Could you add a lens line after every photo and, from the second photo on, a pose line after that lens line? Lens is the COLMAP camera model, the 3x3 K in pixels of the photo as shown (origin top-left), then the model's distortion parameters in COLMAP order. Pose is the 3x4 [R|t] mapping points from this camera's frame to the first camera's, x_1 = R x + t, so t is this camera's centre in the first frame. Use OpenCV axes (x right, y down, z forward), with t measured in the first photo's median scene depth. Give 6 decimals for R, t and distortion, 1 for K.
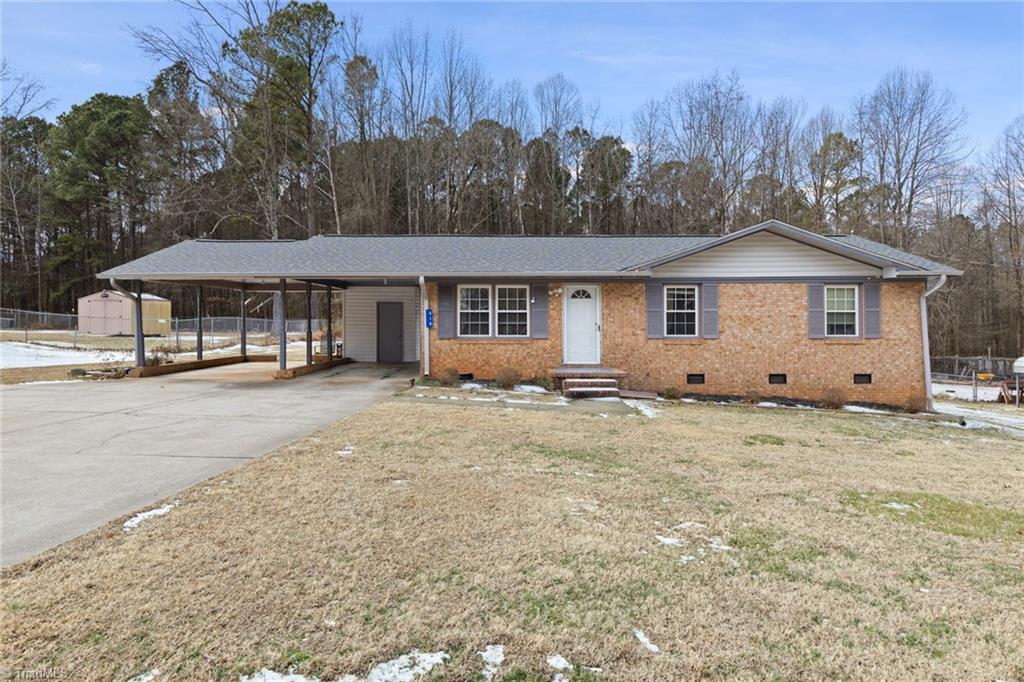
lens RADIAL K [[602.8, 0, 525.8], [0, 602.8, 324.7], [0, 0, 1]] dist [0.001872, 0.000373]
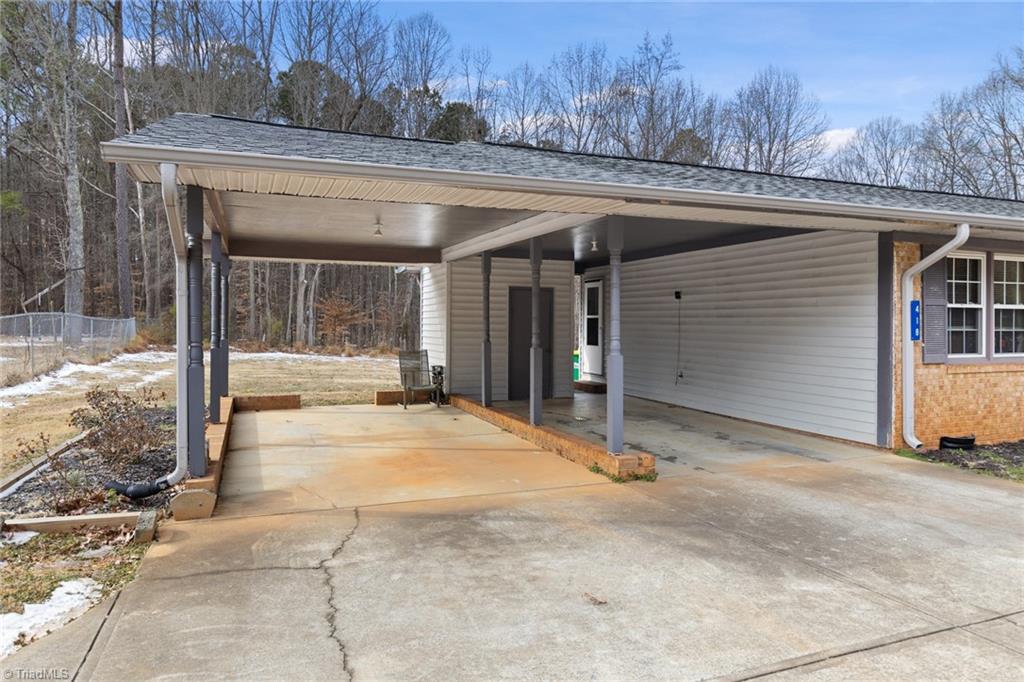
lens RADIAL K [[642.9, 0, 509.2], [0, 642.9, 322.4], [0, 0, 1]] dist [-0.000519, -0.000663]
pose [[0.930318, 0.002356, 0.366746, -0.621251], [-0.001340, 0.999995, -0.003026, -0.006857], [-0.366751, 0.002324, 0.930316, 0.656452]]
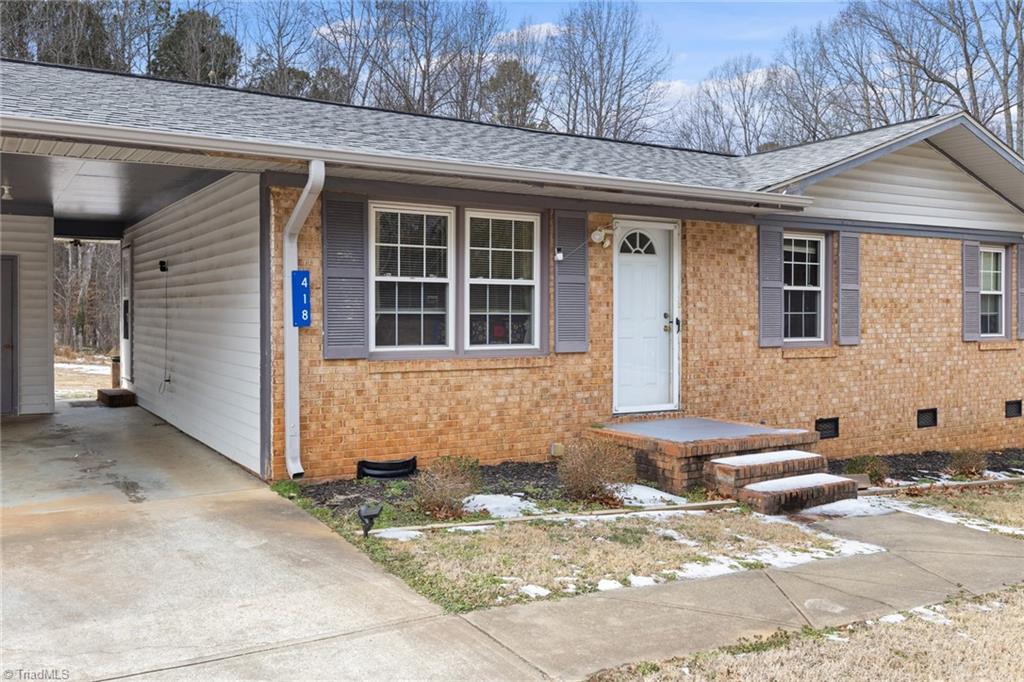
lens RADIAL K [[837.5, 0, 453.8], [0, 837.5, 318.8], [0, 0, 1]] dist [-0.002694, 0.001143]
pose [[0.869002, -0.002845, 0.494801, -0.309872], [-0.001029, 0.999971, 0.007557, -0.002959], [-0.494808, -0.007076, 0.868974, 0.565278]]
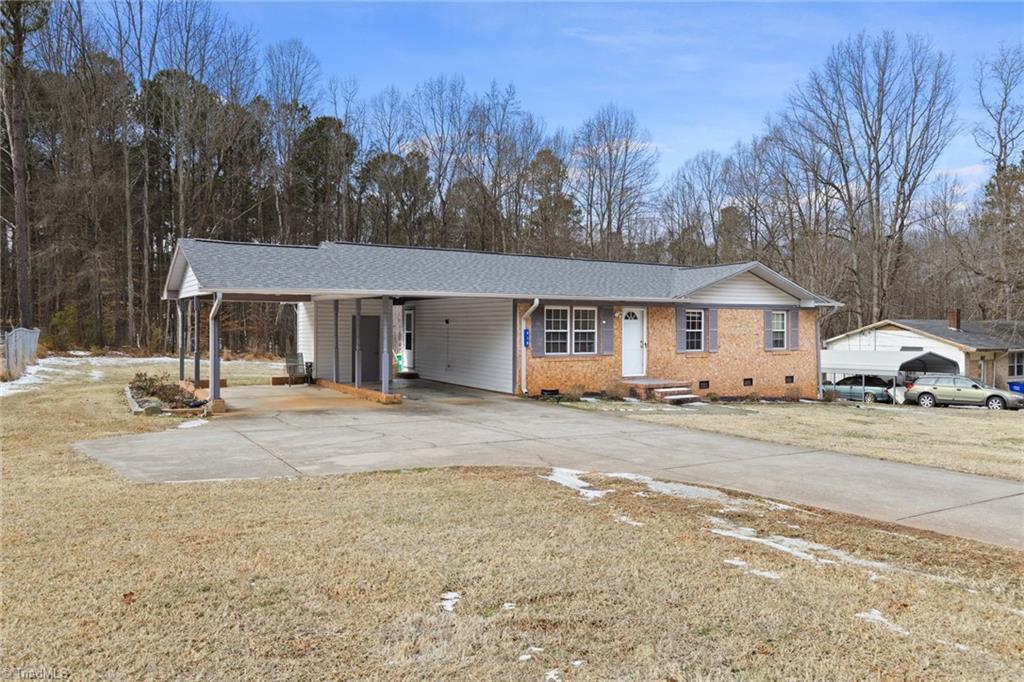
lens RADIAL K [[687.0, 0, 517.0], [0, 687.0, 335.4], [0, 0, 1]] dist [0.001611, 0.000159]
pose [[0.846625, -0.004895, 0.532167, -0.801674], [-0.001704, 0.999928, 0.011908, -0.028863], [-0.532187, -0.010988, 0.846555, 0.003523]]
